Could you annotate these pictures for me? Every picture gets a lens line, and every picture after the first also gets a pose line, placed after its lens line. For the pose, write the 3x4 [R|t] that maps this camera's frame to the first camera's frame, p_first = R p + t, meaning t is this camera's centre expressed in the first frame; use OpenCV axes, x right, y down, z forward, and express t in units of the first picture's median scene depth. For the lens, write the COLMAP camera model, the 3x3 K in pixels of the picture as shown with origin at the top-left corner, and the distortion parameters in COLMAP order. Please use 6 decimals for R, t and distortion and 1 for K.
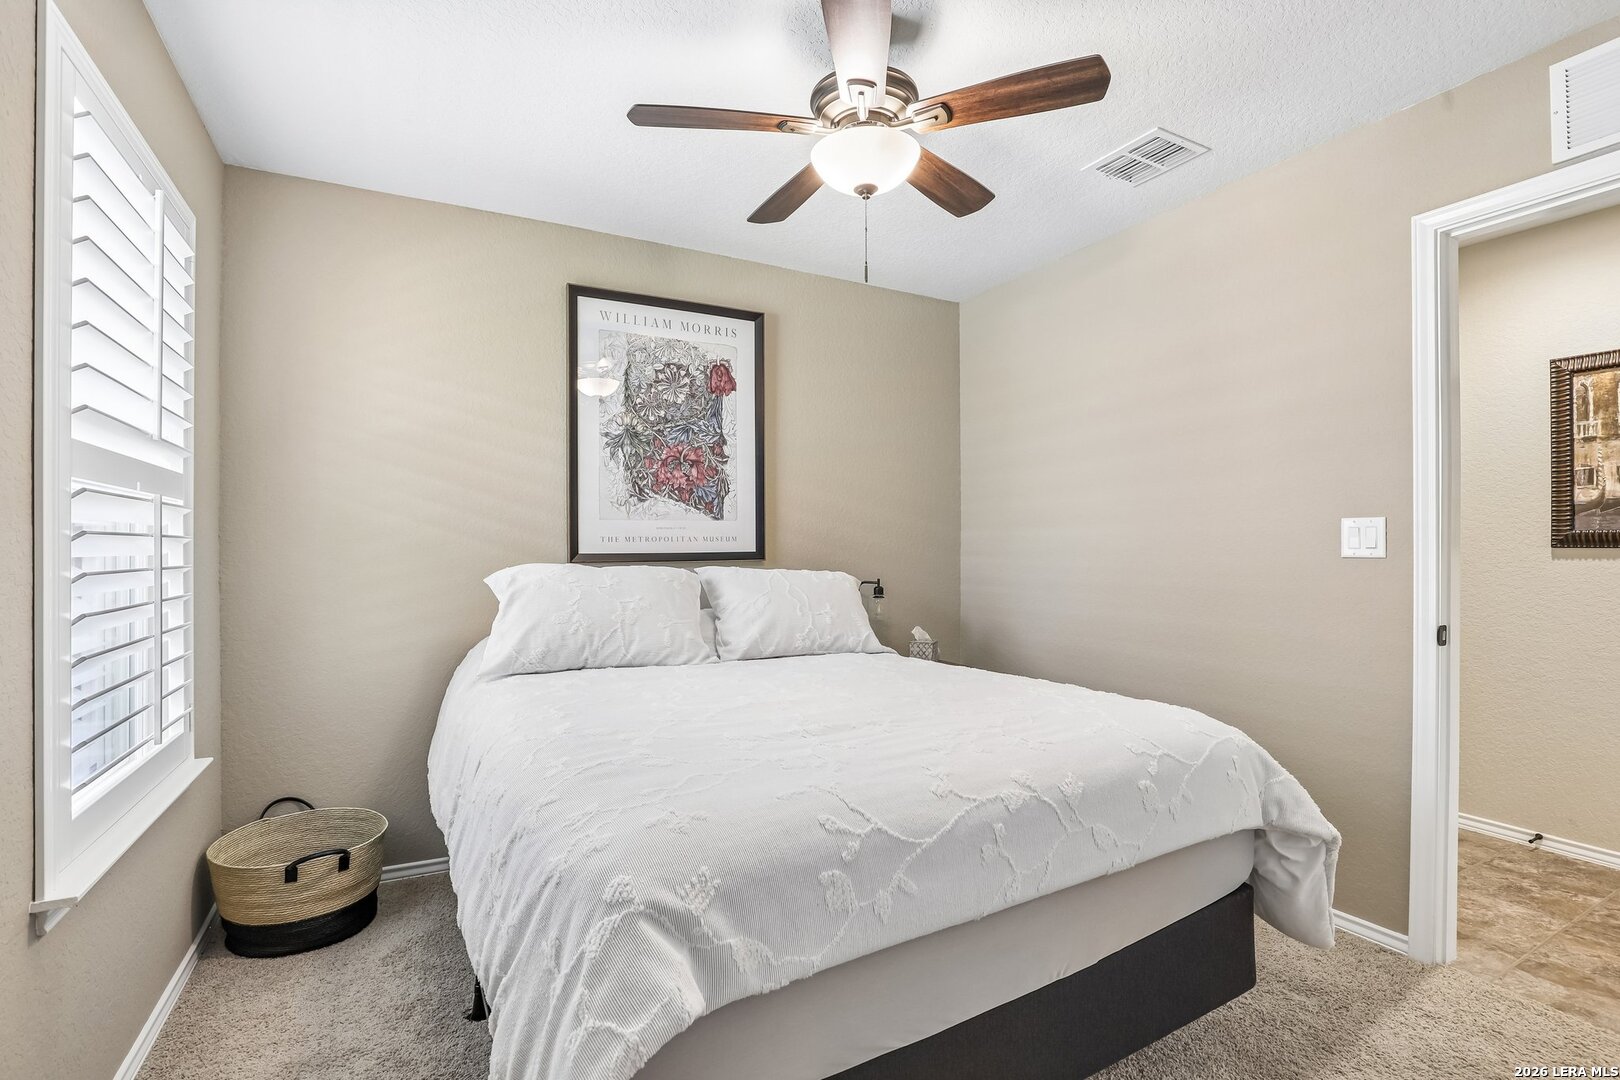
lens RADIAL K [[729.7, 0, 818.0], [0, 729.7, 545.9], [0, 0, 1]] dist [-0.037514, 0.006214]
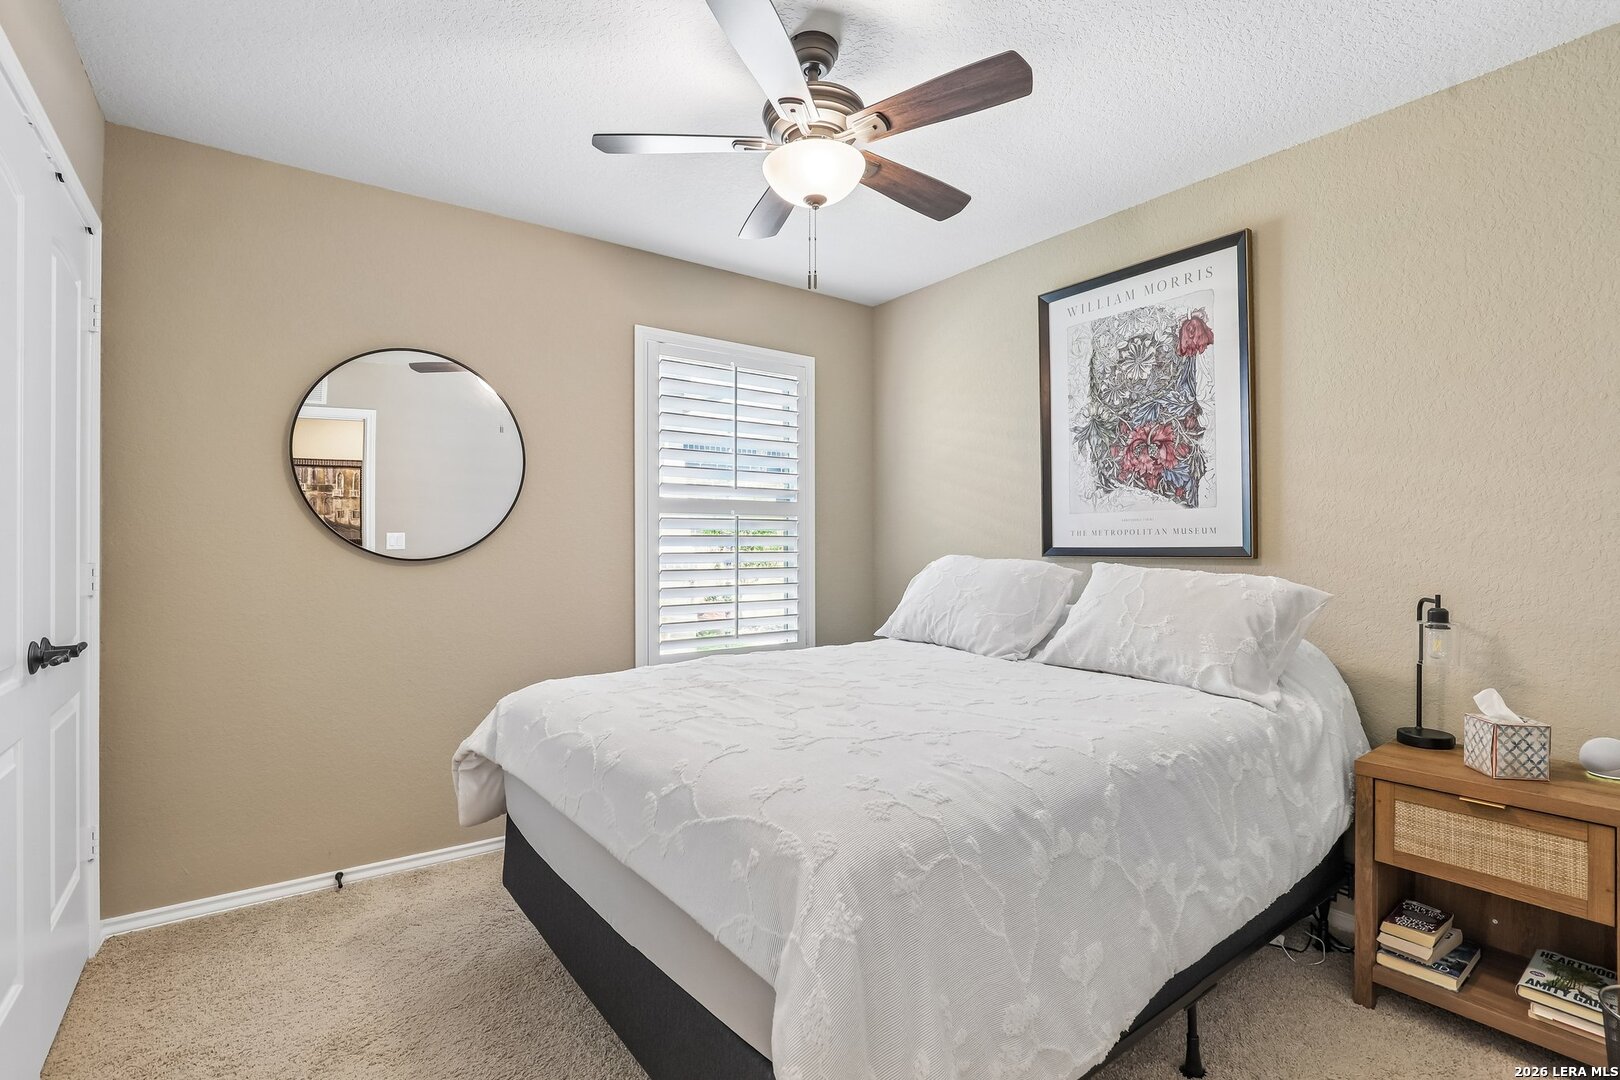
lens RADIAL K [[729.7, 0, 817.2], [0, 729.7, 539.4], [0, 0, 1]] dist [-0.037514, 0.006214]
pose [[0.154305, -0.003298, -0.988018, 0.622553], [0.003910, 0.999989, -0.002727, 0.000810], [0.988016, -0.003442, 0.154316, 0.473801]]
